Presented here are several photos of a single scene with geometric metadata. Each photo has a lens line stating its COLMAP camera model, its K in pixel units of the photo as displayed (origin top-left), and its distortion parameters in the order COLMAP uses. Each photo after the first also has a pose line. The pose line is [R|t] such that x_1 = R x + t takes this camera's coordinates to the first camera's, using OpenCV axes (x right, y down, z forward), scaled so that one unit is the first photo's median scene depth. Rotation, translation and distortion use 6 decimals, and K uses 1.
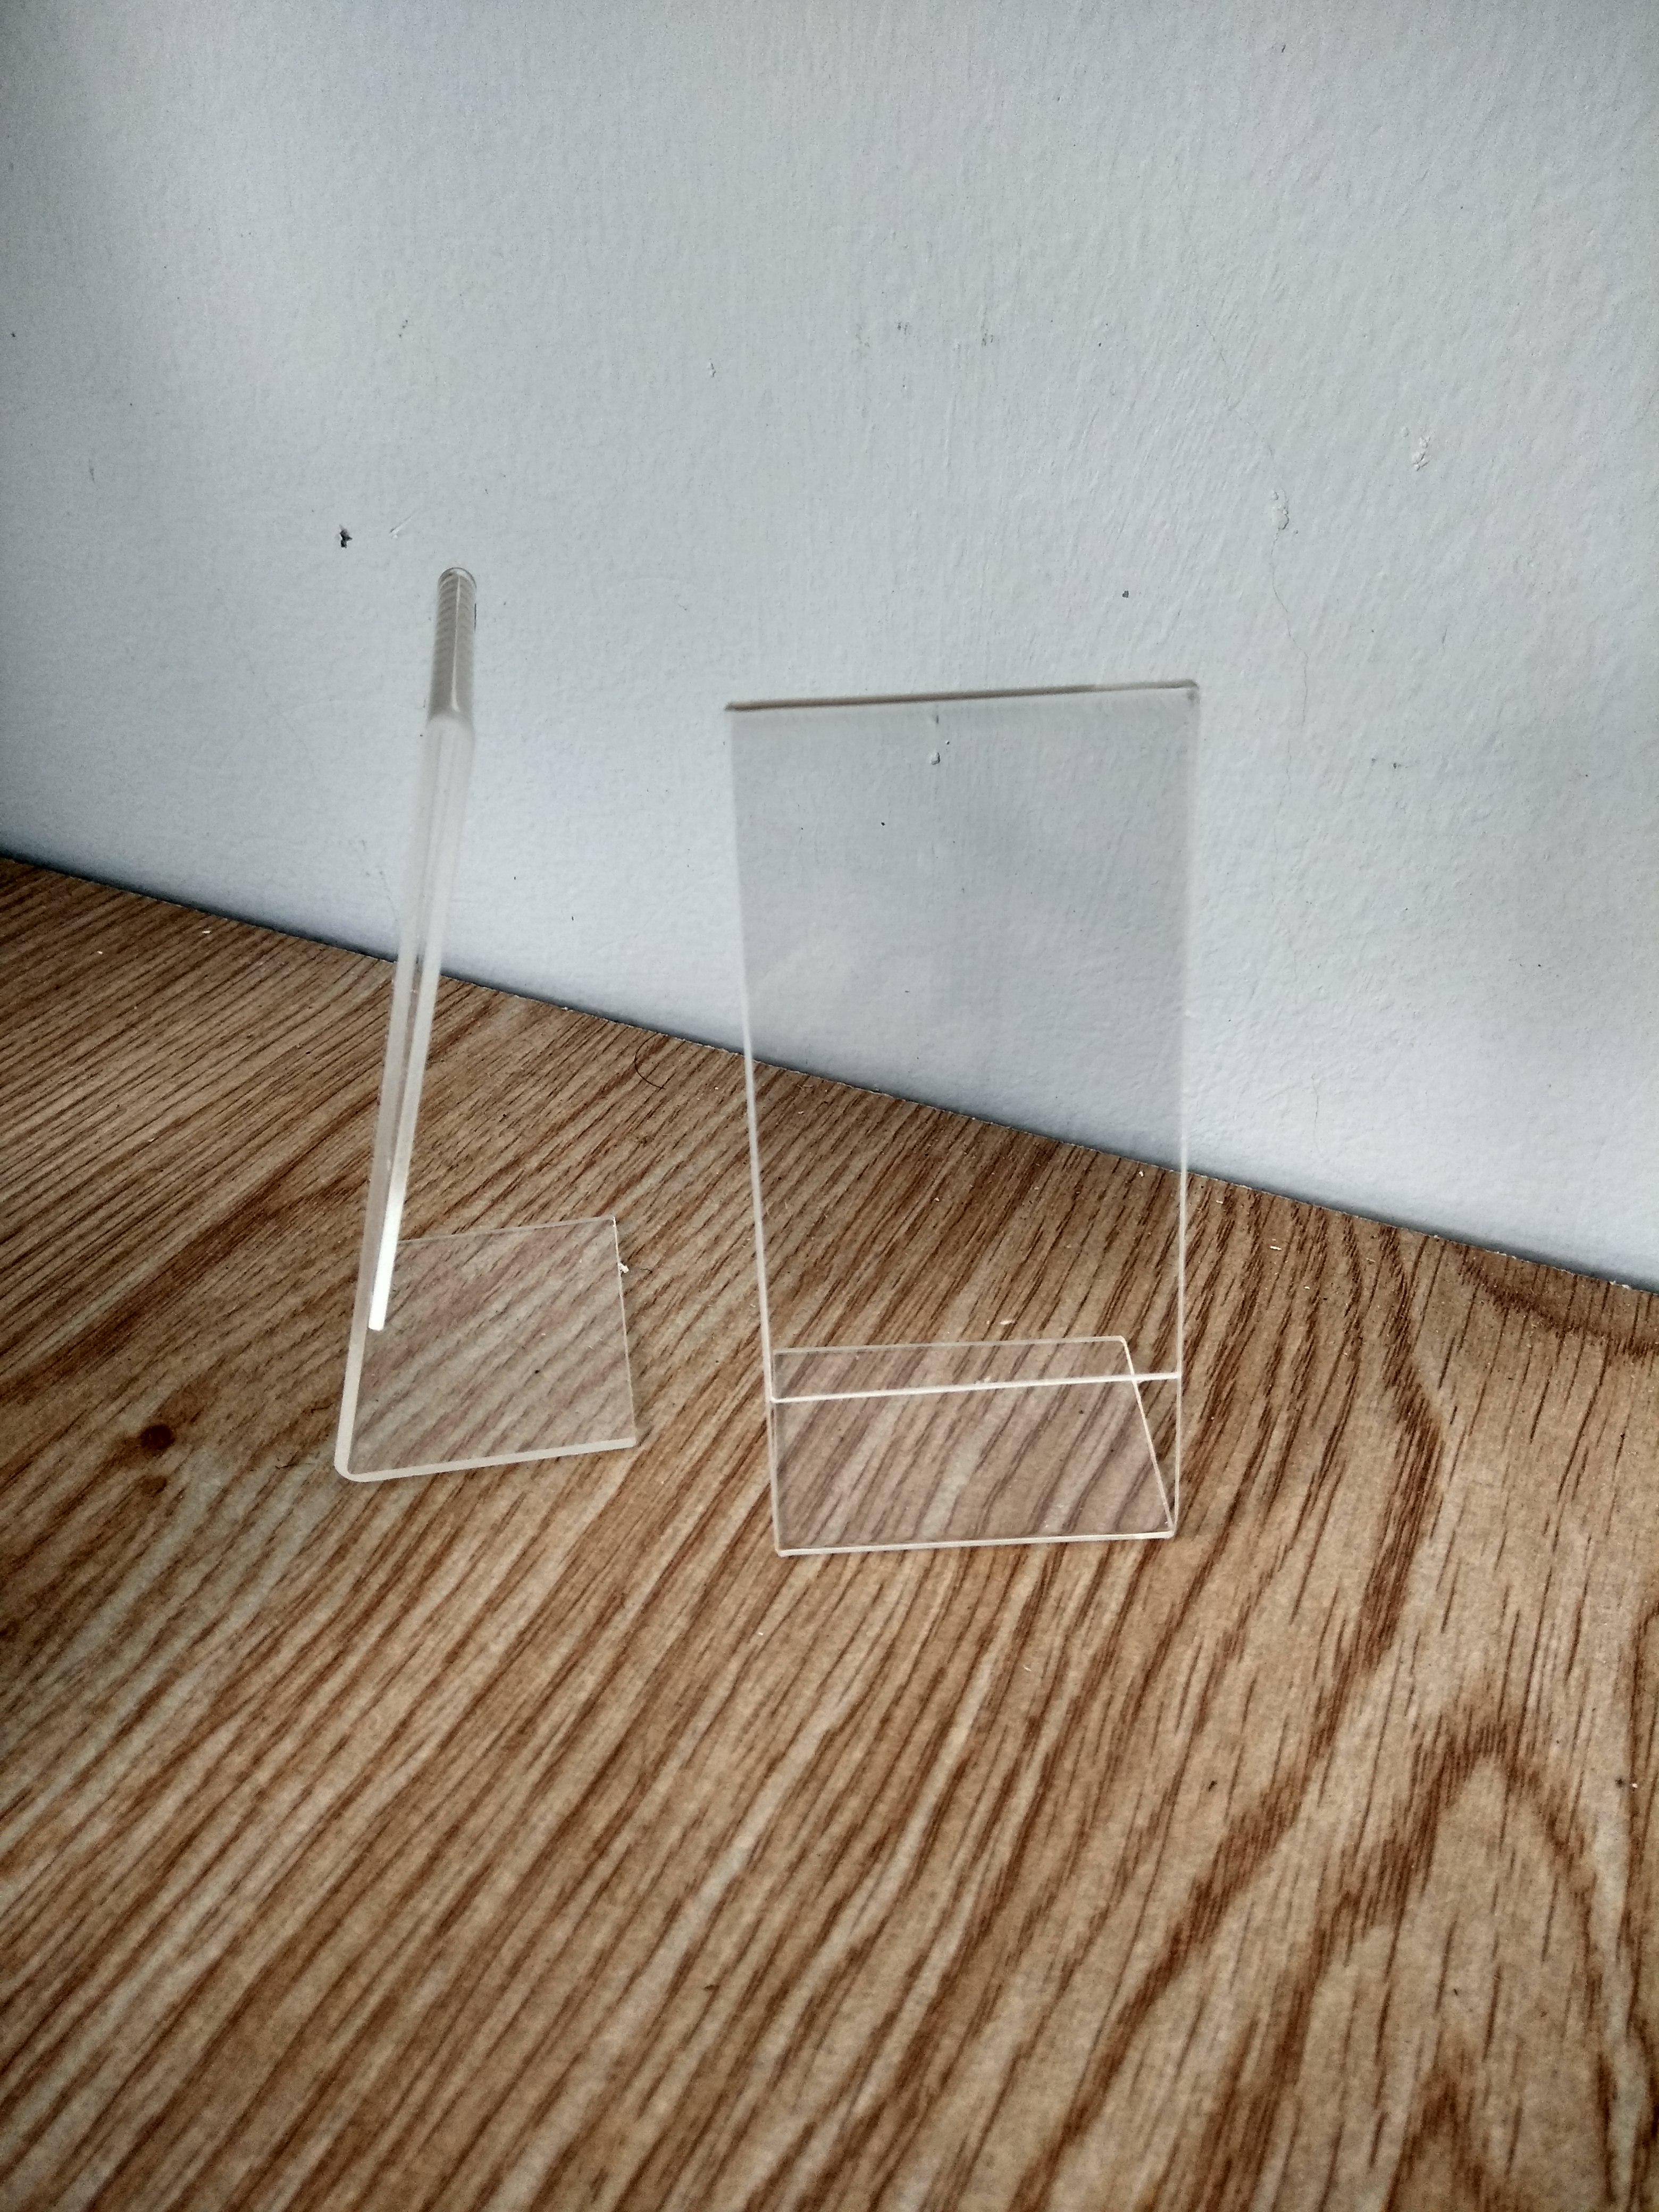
lens RADIAL K [[1727.5, 0, 829.5], [0, 1727.5, 1106.0], [0, 0, 1]] dist [0.111610, -0.217151]
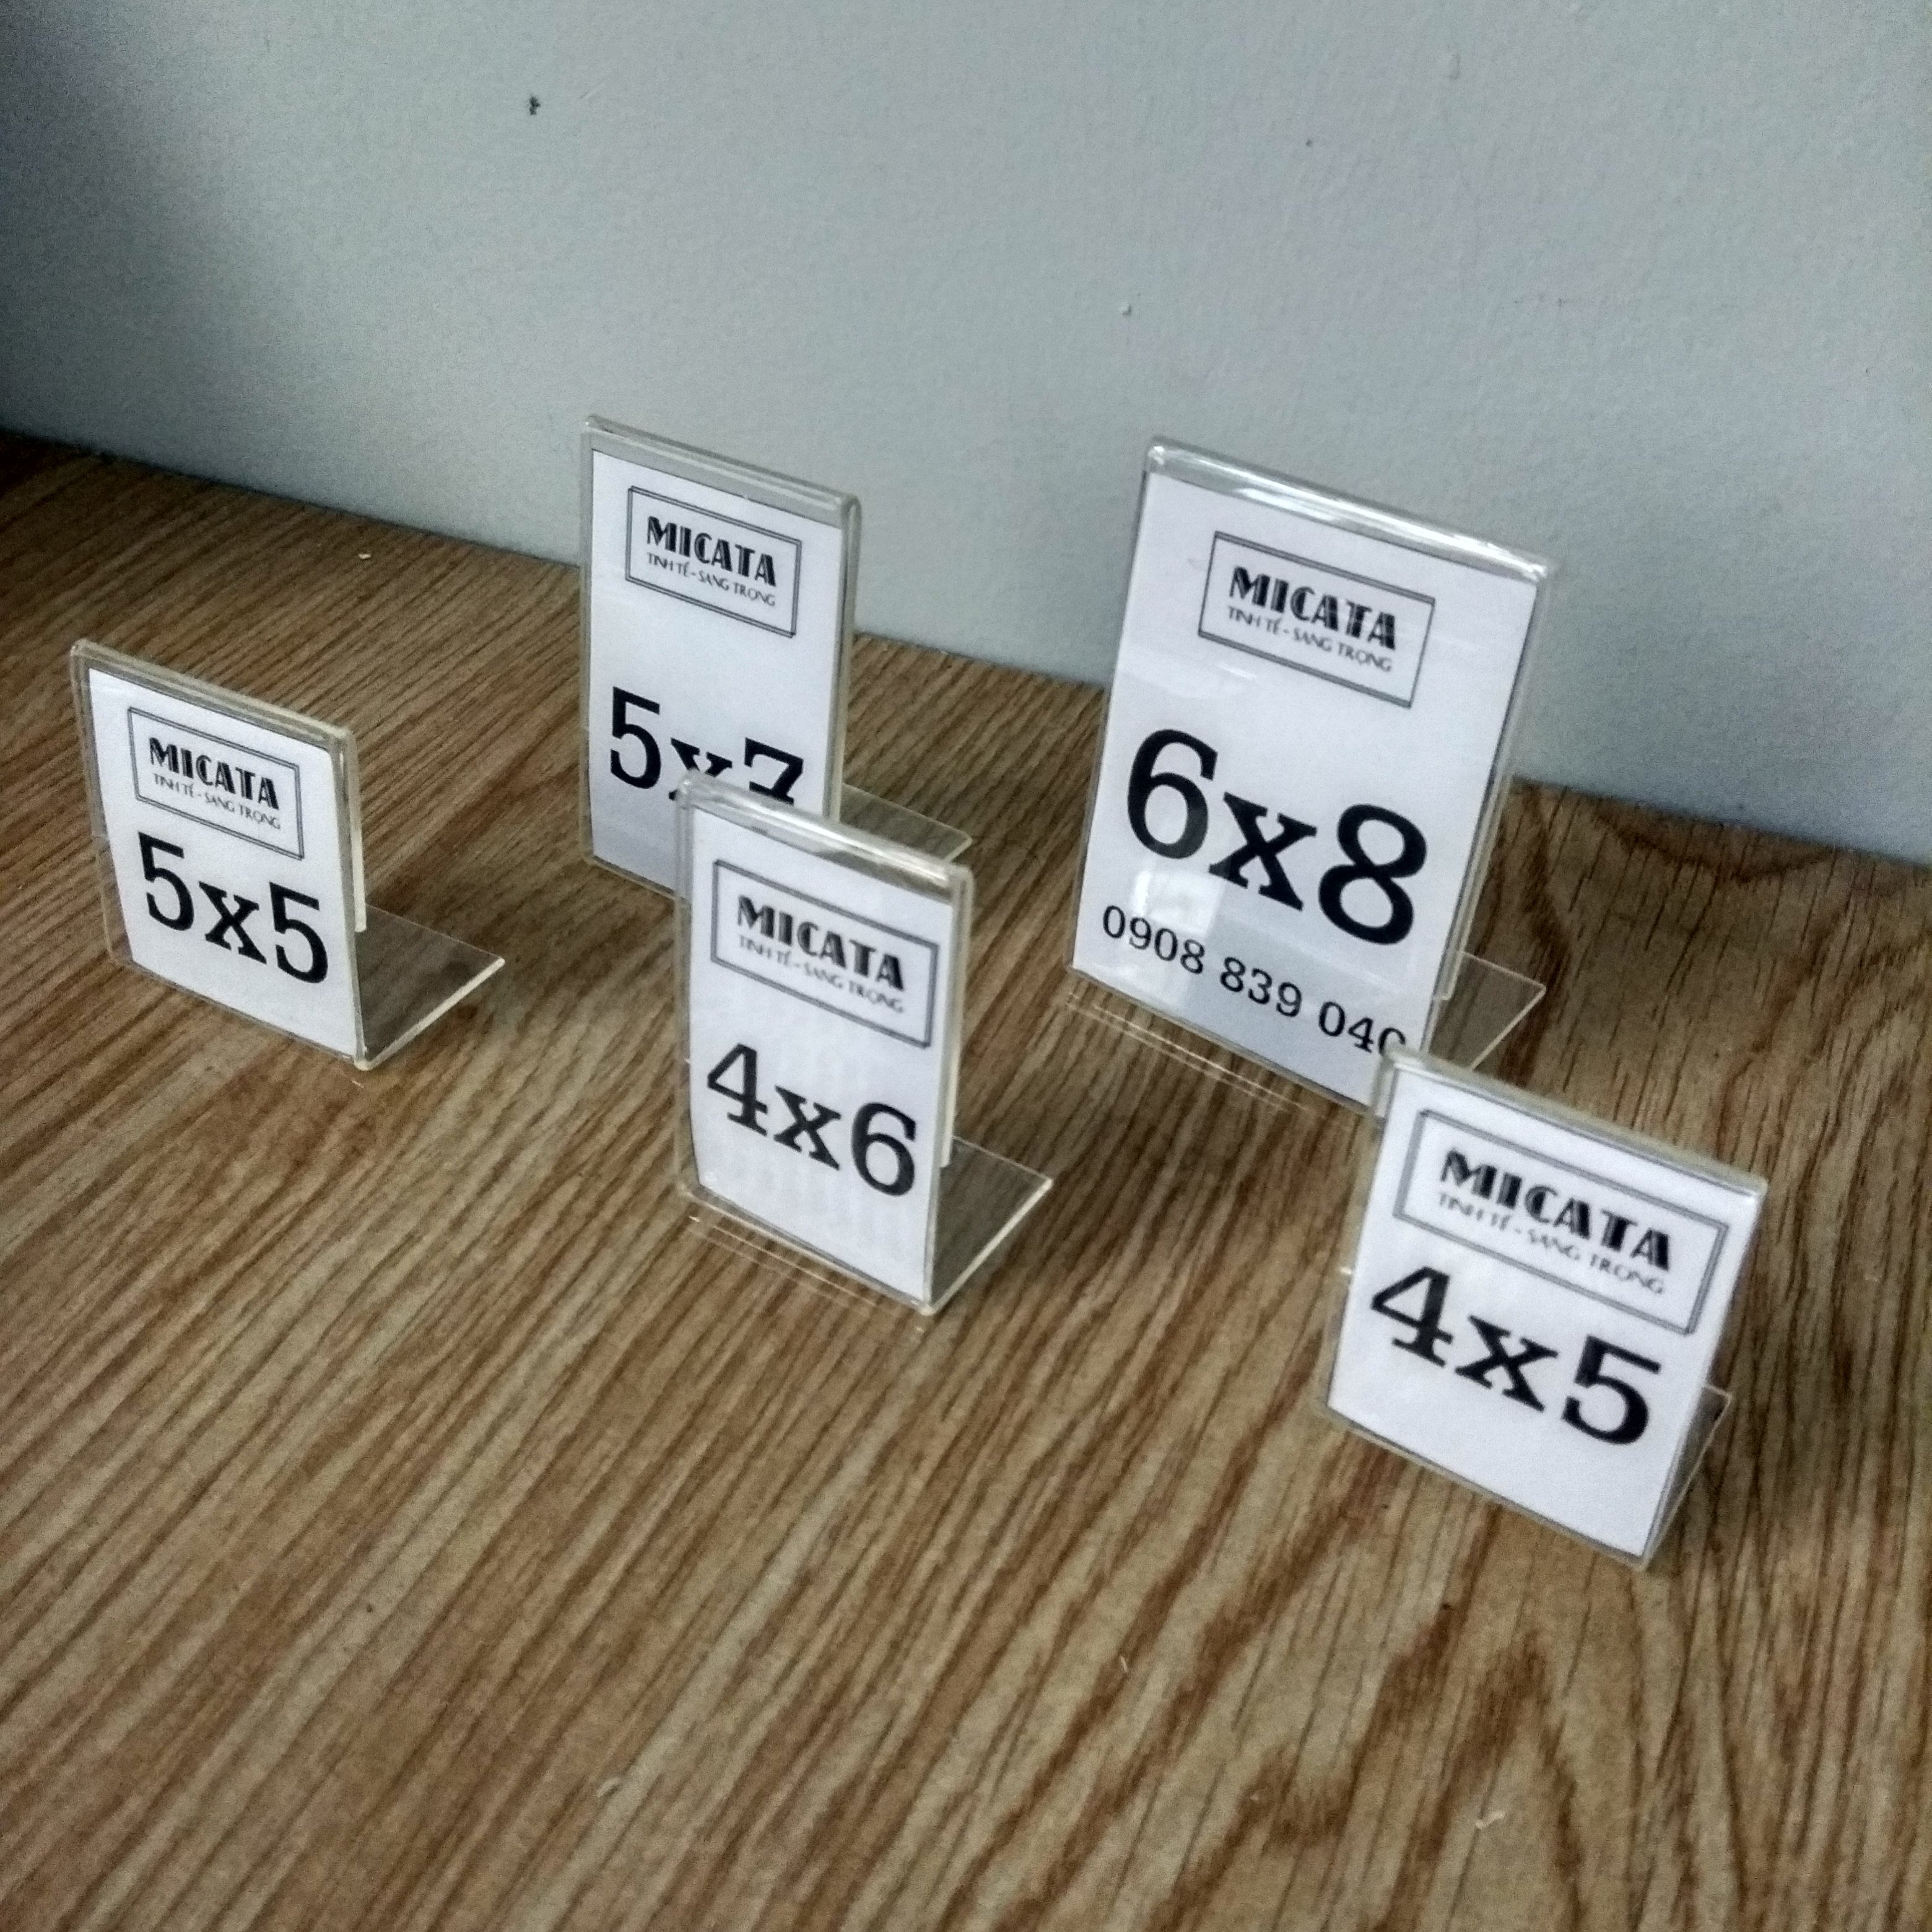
lens RADIAL K [[2001.6, 0, 966.0], [0, 2001.6, 966.0], [0, 0, 1]] dist [0.130347, -0.241951]
pose [[0.999535, -0.022028, 0.021068, -0.090595], [0.020017, 0.995622, 0.091308, 0.078391], [-0.022987, -0.090844, 0.995600, -0.373671]]
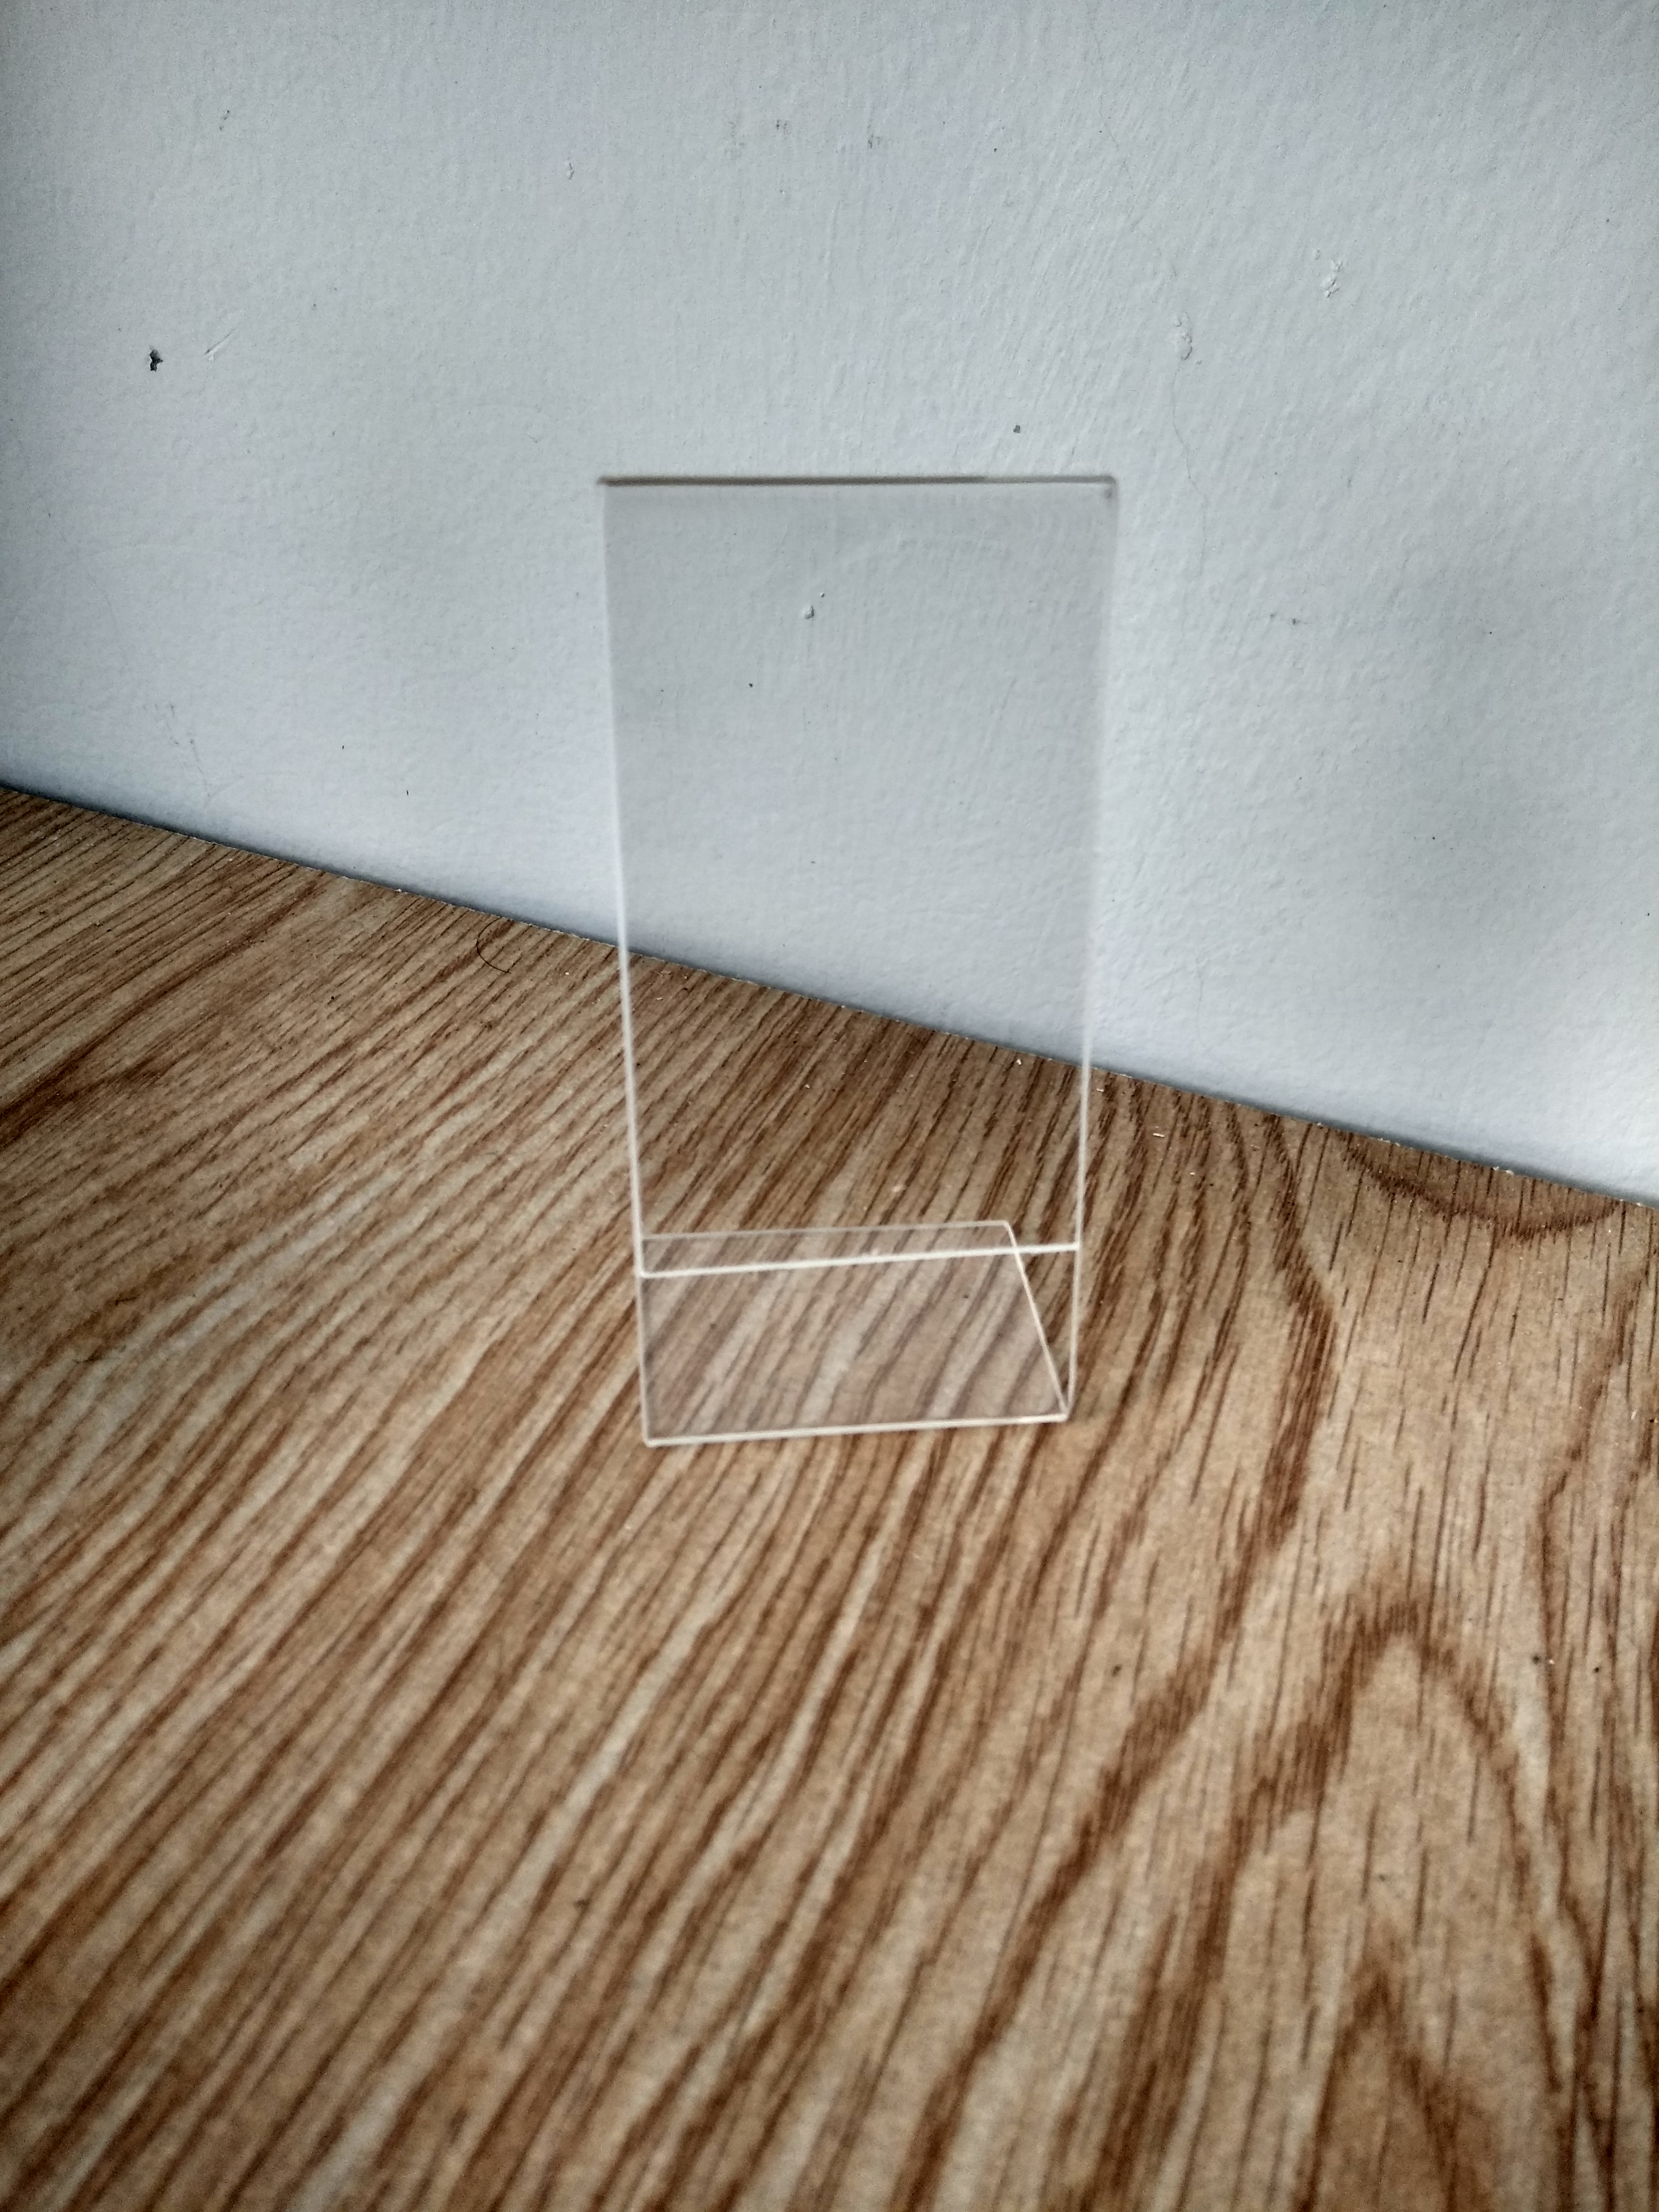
lens RADIAL K [[1727.5, 0, 829.5], [0, 1727.5, 1106.0], [0, 0, 1]] dist [0.111610, -0.217151]
pose [[0.994791, 0.006031, 0.101756, -0.028818], [-0.007909, 0.999806, 0.018063, 0.064103], [-0.101627, -0.018774, 0.994645, 0.083589]]
